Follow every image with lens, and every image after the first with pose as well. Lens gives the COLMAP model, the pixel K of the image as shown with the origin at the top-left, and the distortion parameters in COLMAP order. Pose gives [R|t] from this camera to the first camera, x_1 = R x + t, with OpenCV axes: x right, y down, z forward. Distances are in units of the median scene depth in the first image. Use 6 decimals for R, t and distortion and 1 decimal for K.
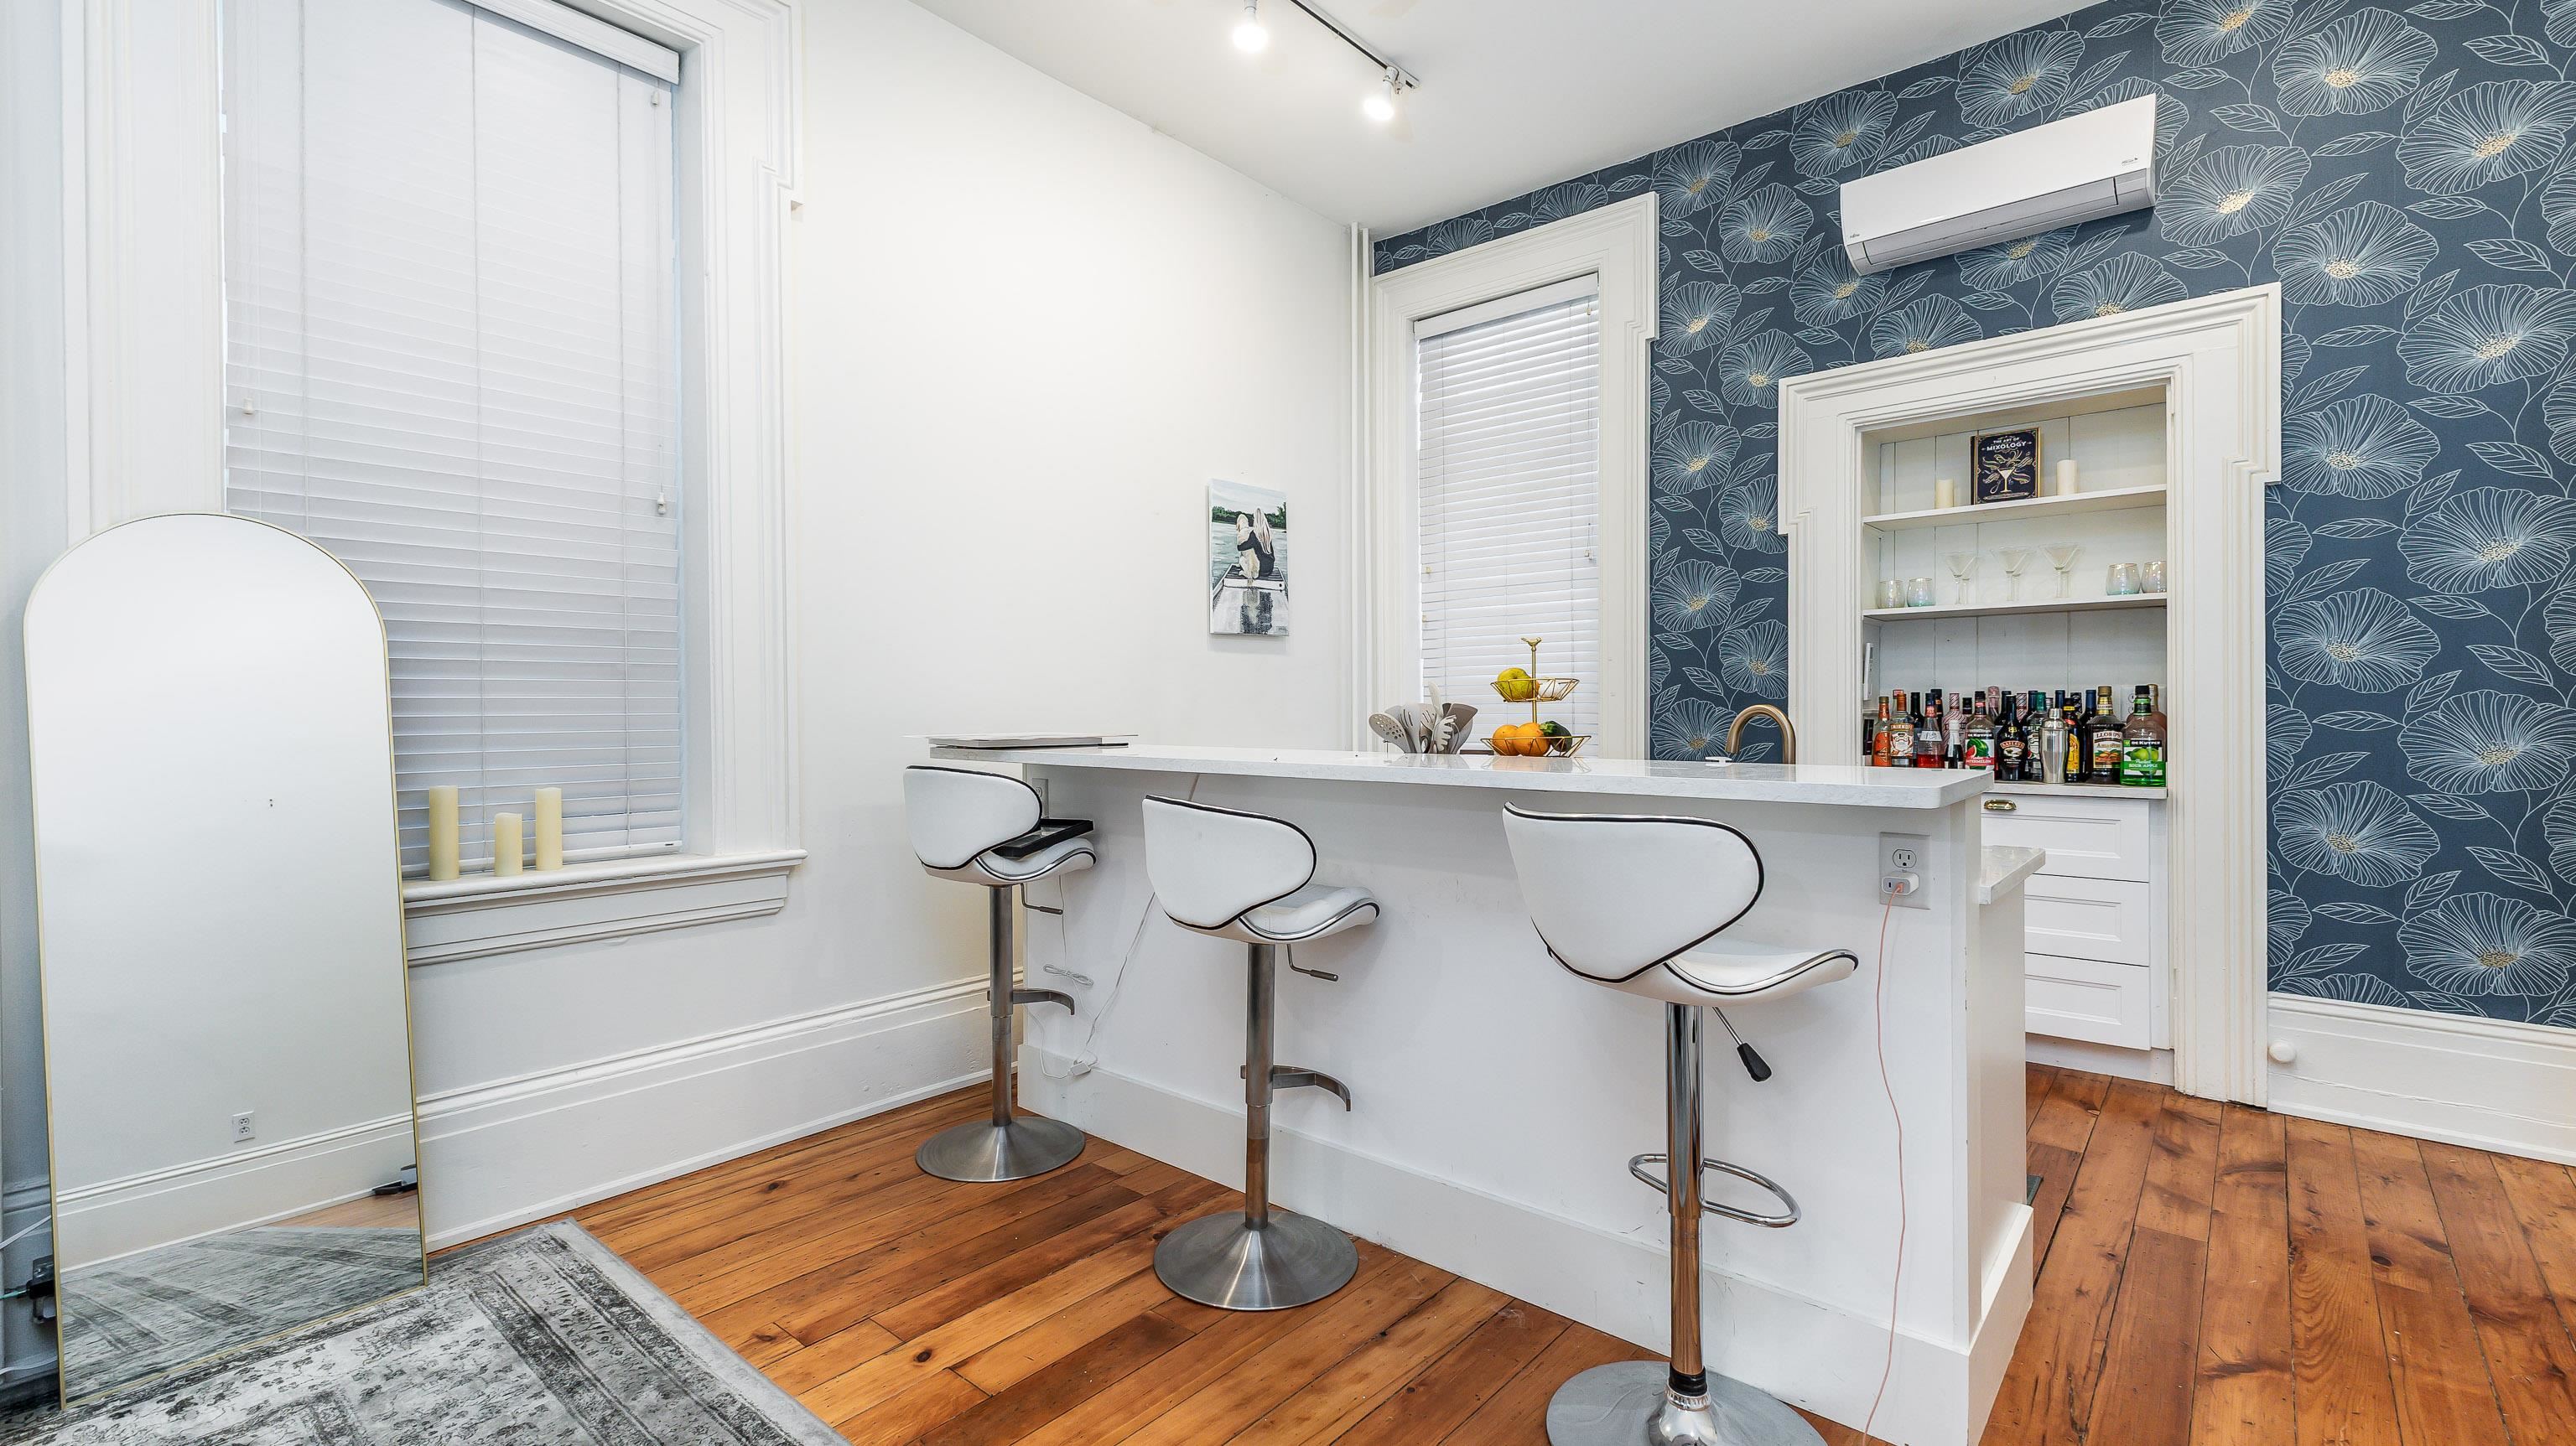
lens RADIAL K [[1132.8, 0, 1286.6], [0, 1132.8, 708.3], [0, 0, 1]] dist [0.020221, -0.006713]
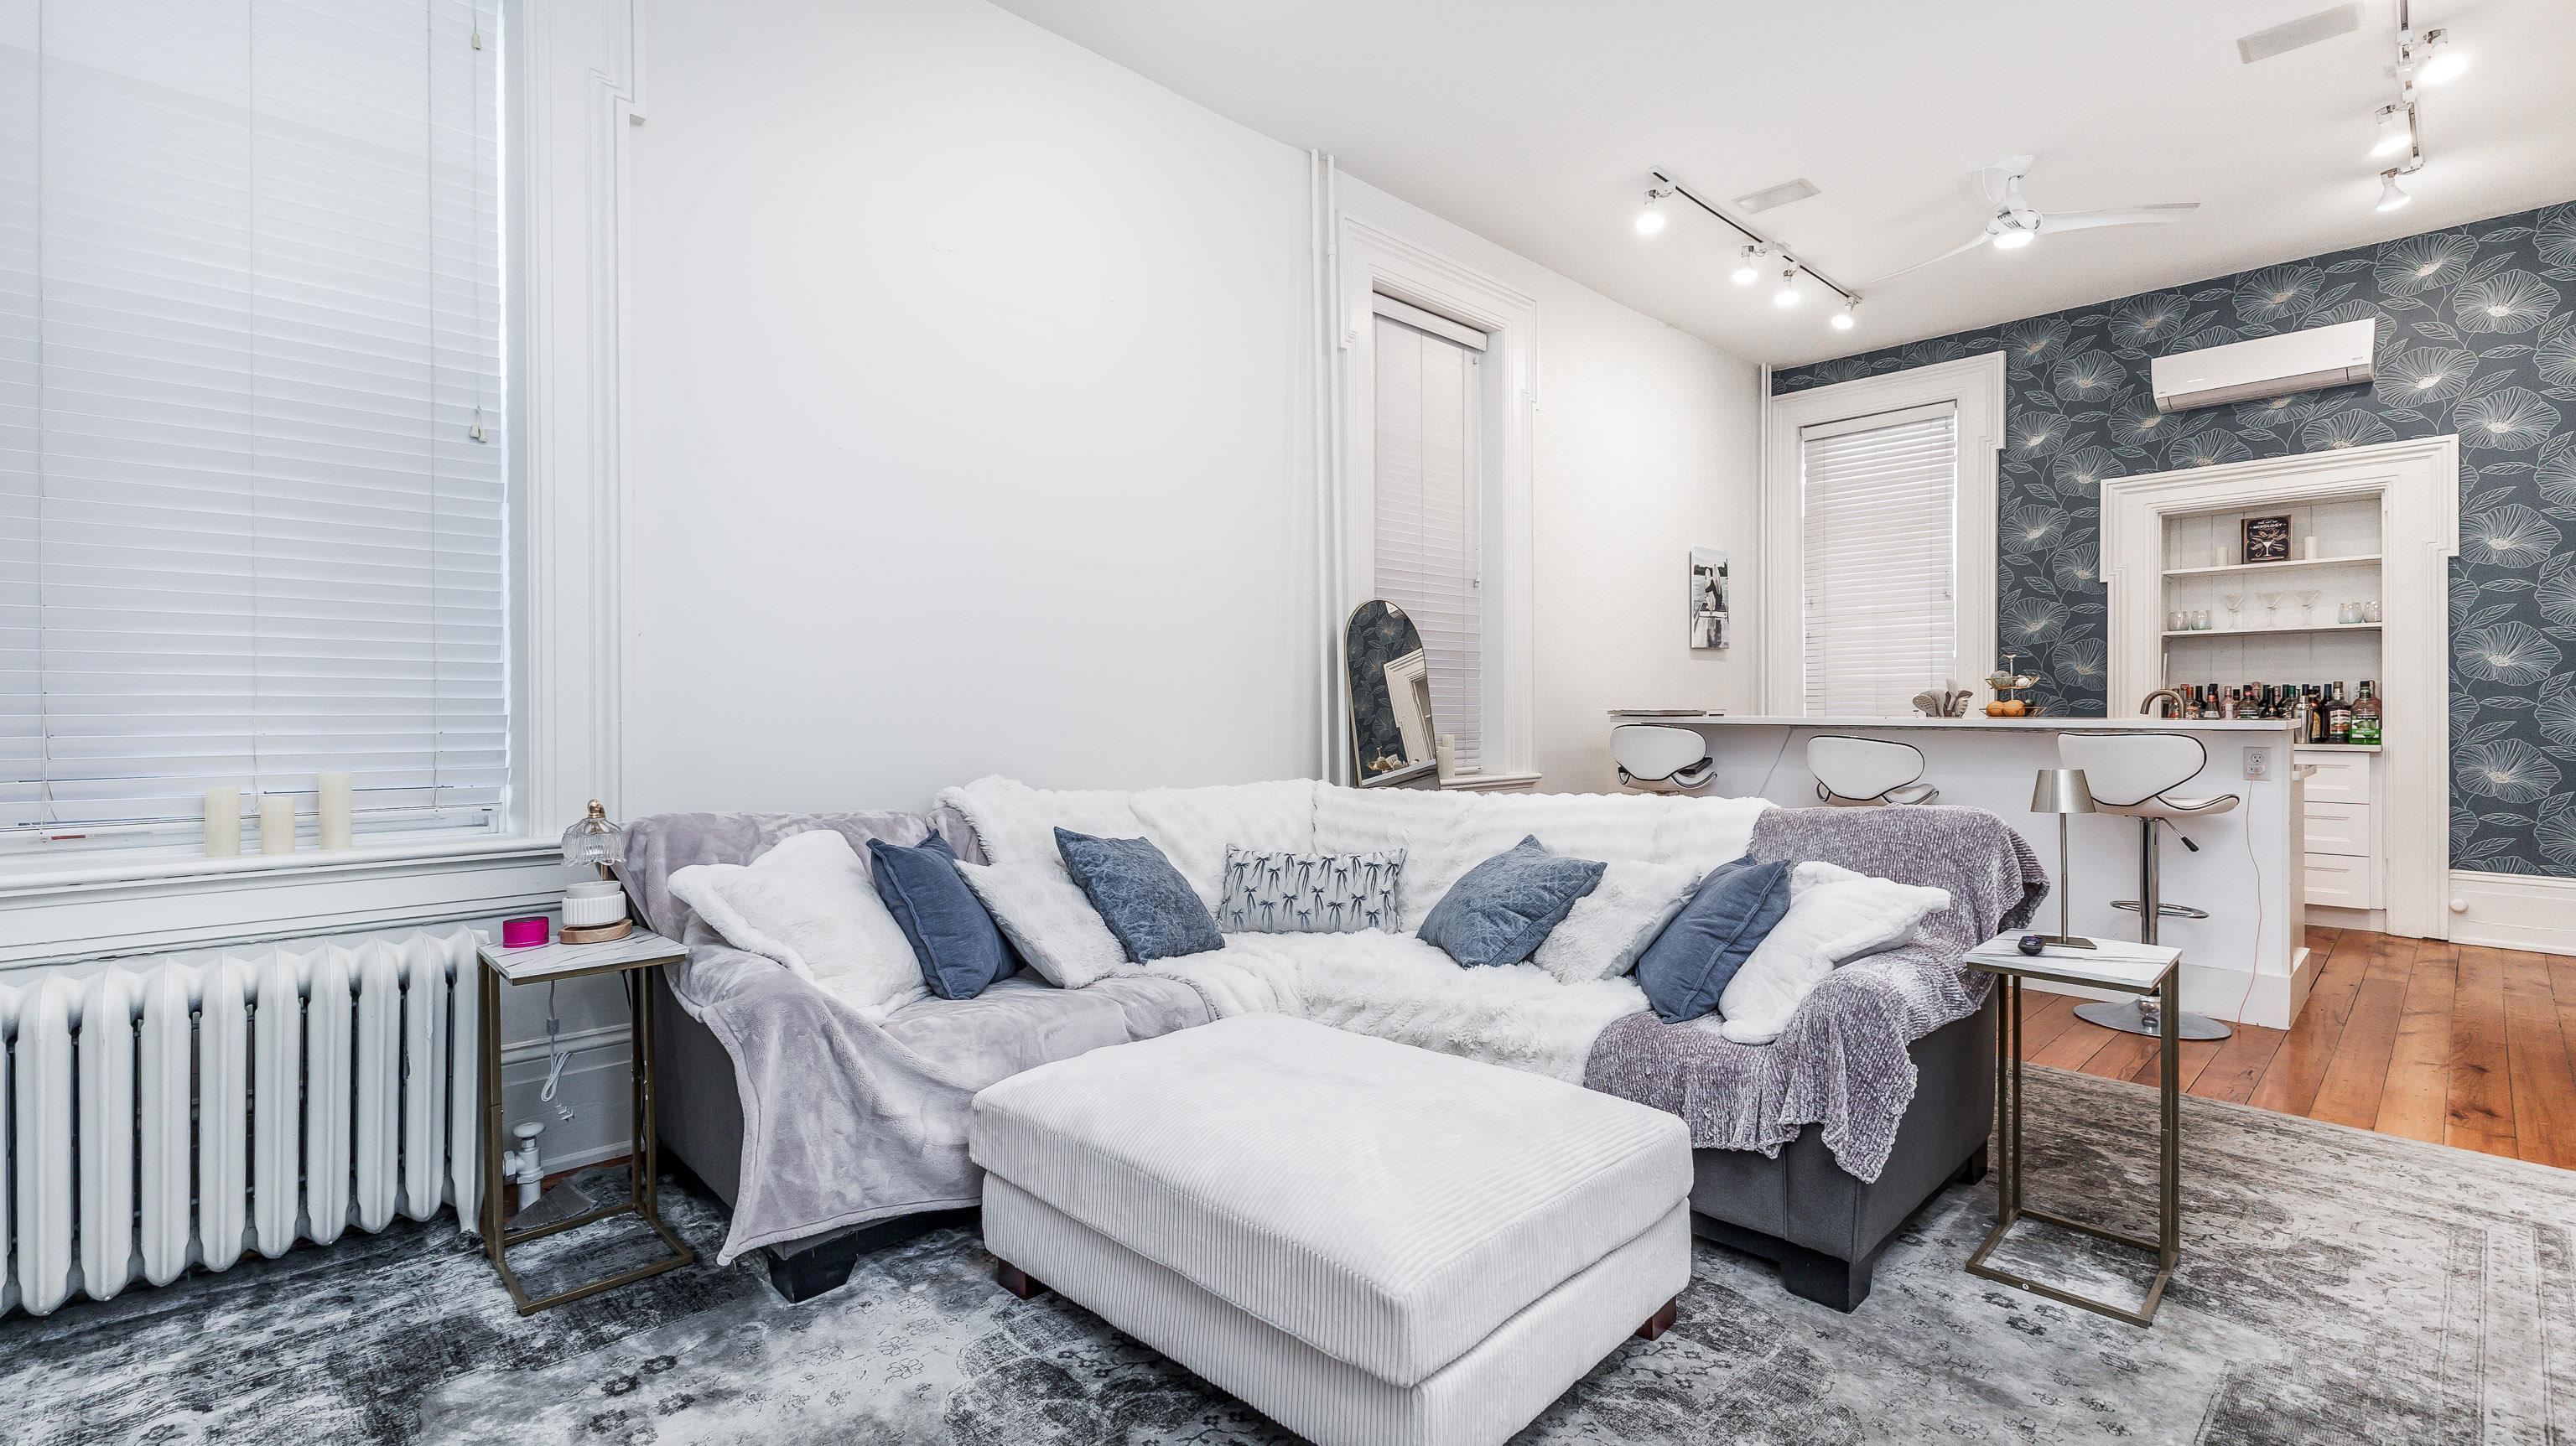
lens RADIAL K [[1132.8, 0, 1286.6], [0, 1132.8, 708.3], [0, 0, 1]] dist [0.020221, -0.006713]
pose [[0.995372, 0.002297, -0.096065, -0.529731], [-0.002358, 0.999997, -0.000524, 0.020079], [0.096063, 0.000748, 0.995375, -0.656378]]
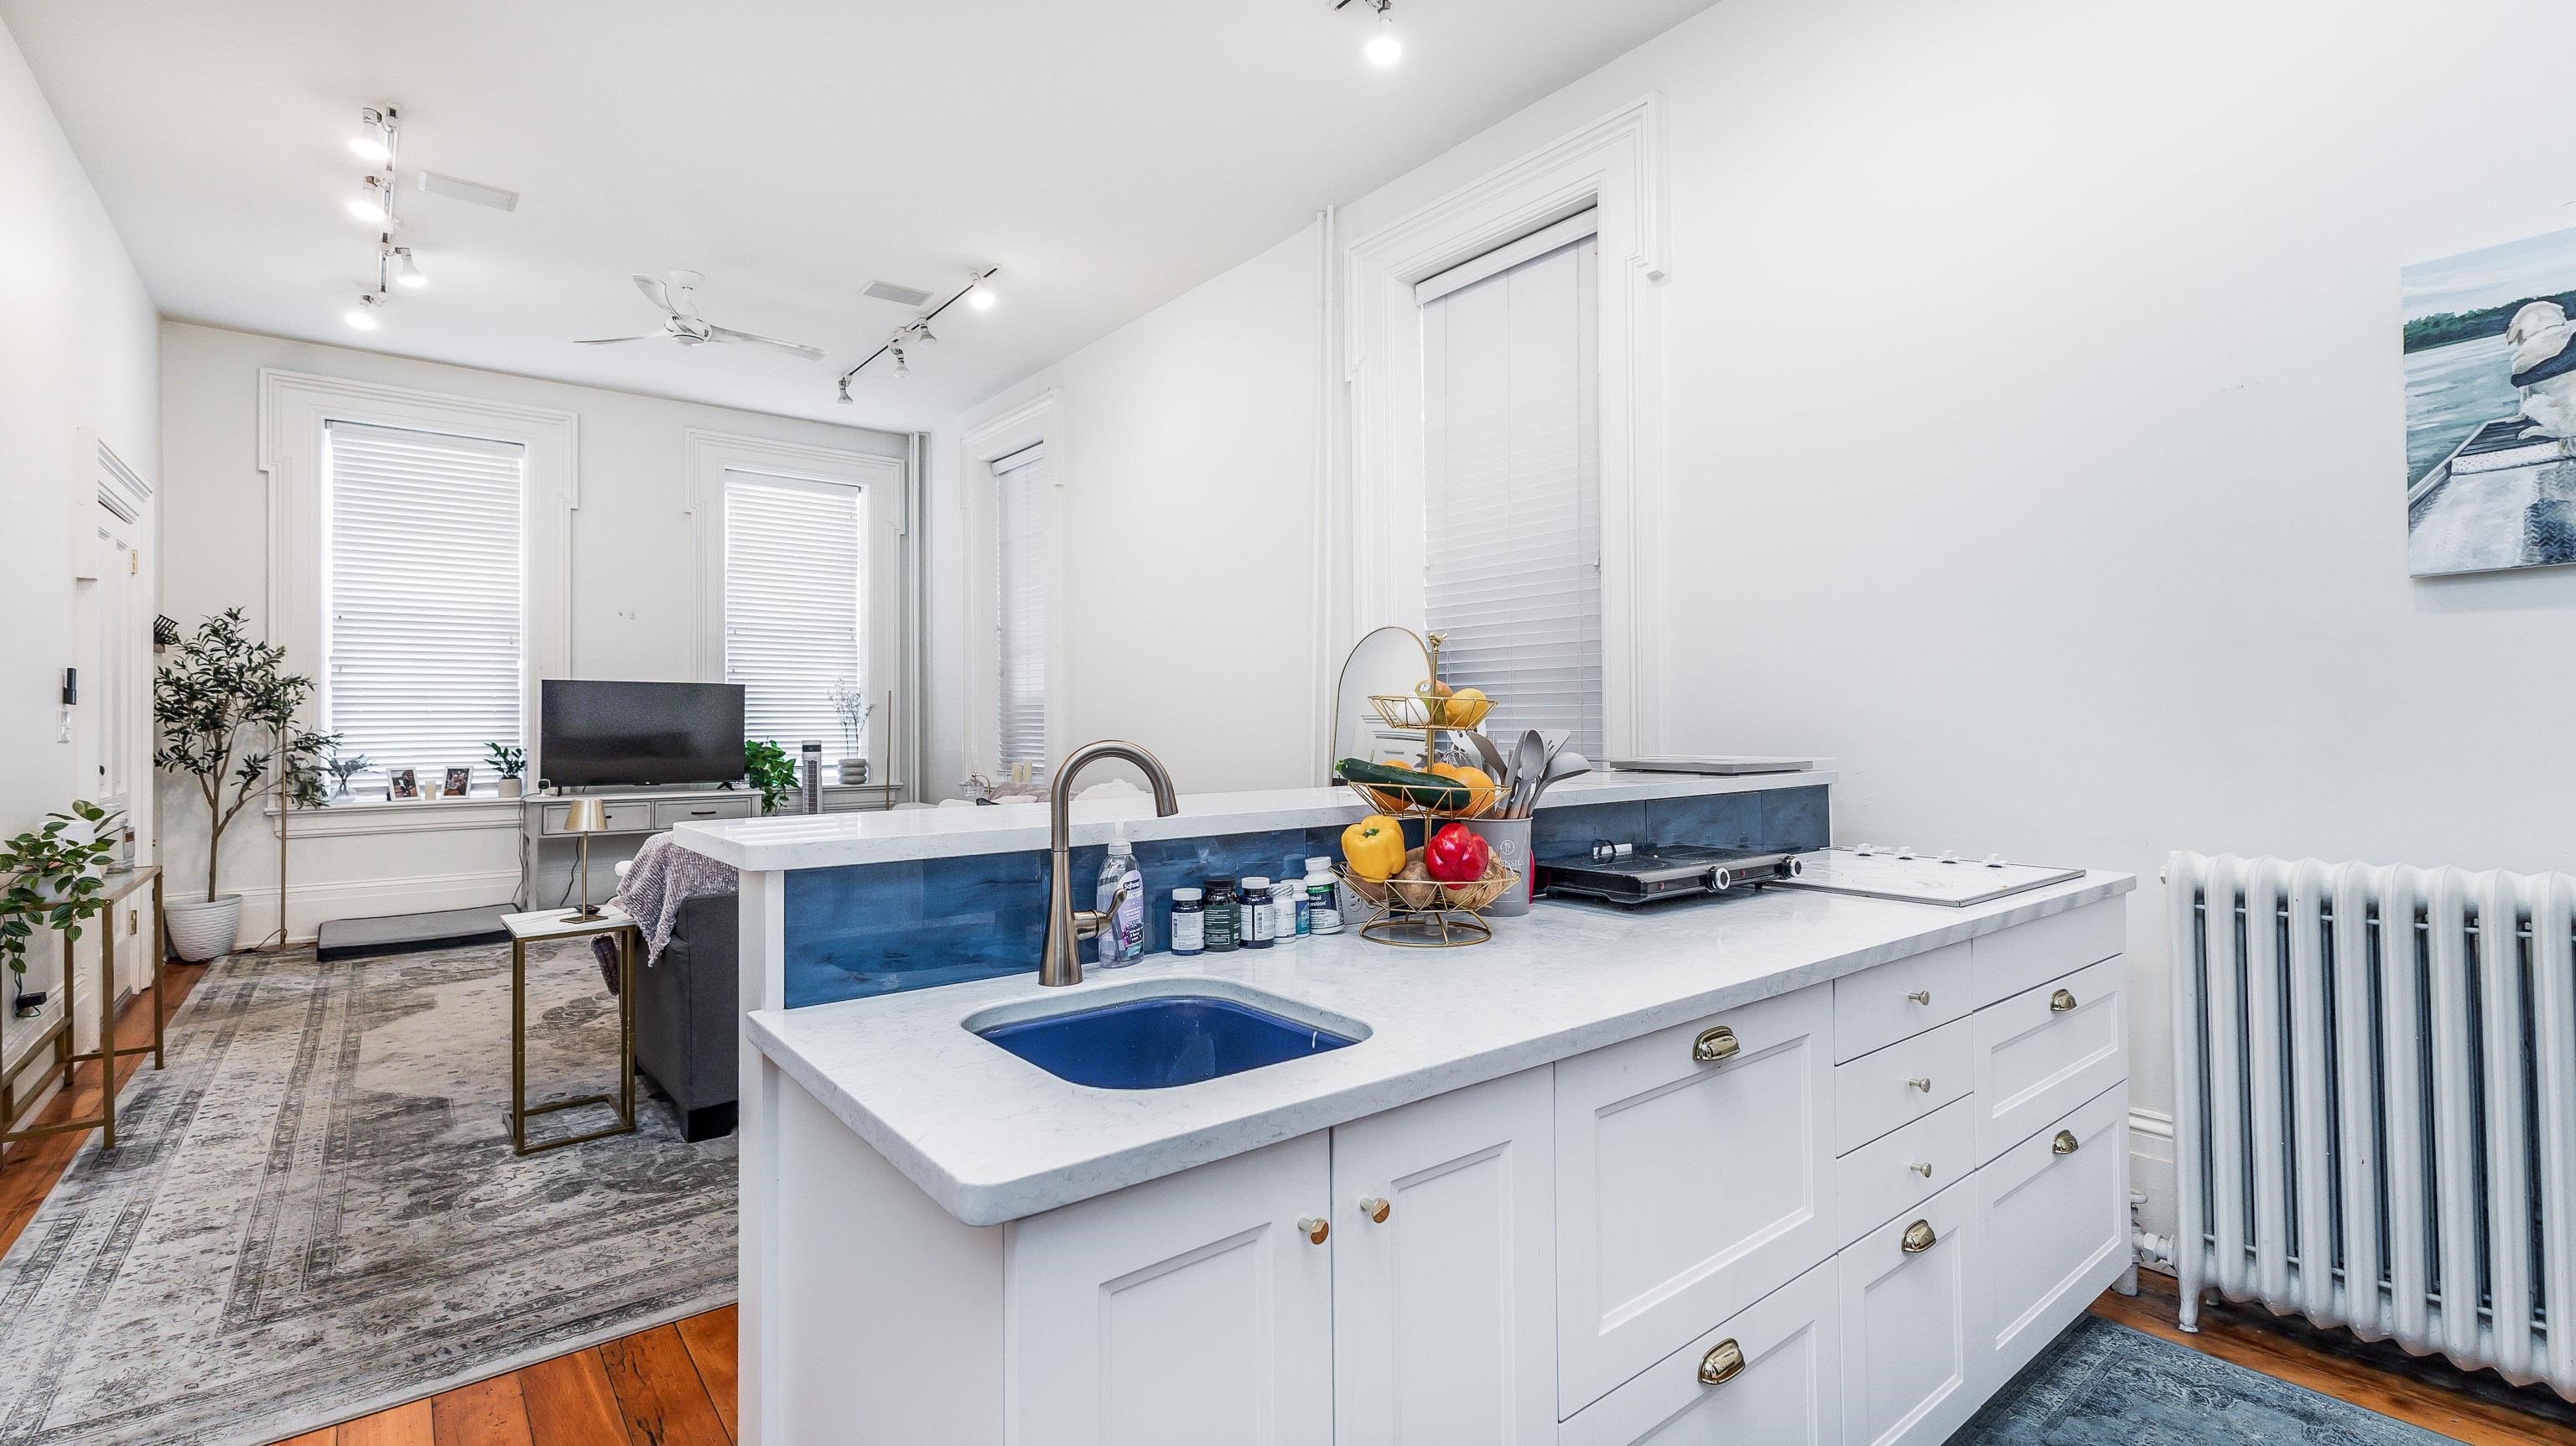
lens RADIAL K [[1132.8, 0, 1286.6], [0, 1132.8, 708.3], [0, 0, 1]] dist [0.020221, -0.006713]
pose [[-0.188833, -0.006453, -0.981988, 0.594103], [0.004590, 0.999962, -0.007454, -0.008901], [0.981998, -0.005915, -0.188796, 0.699132]]
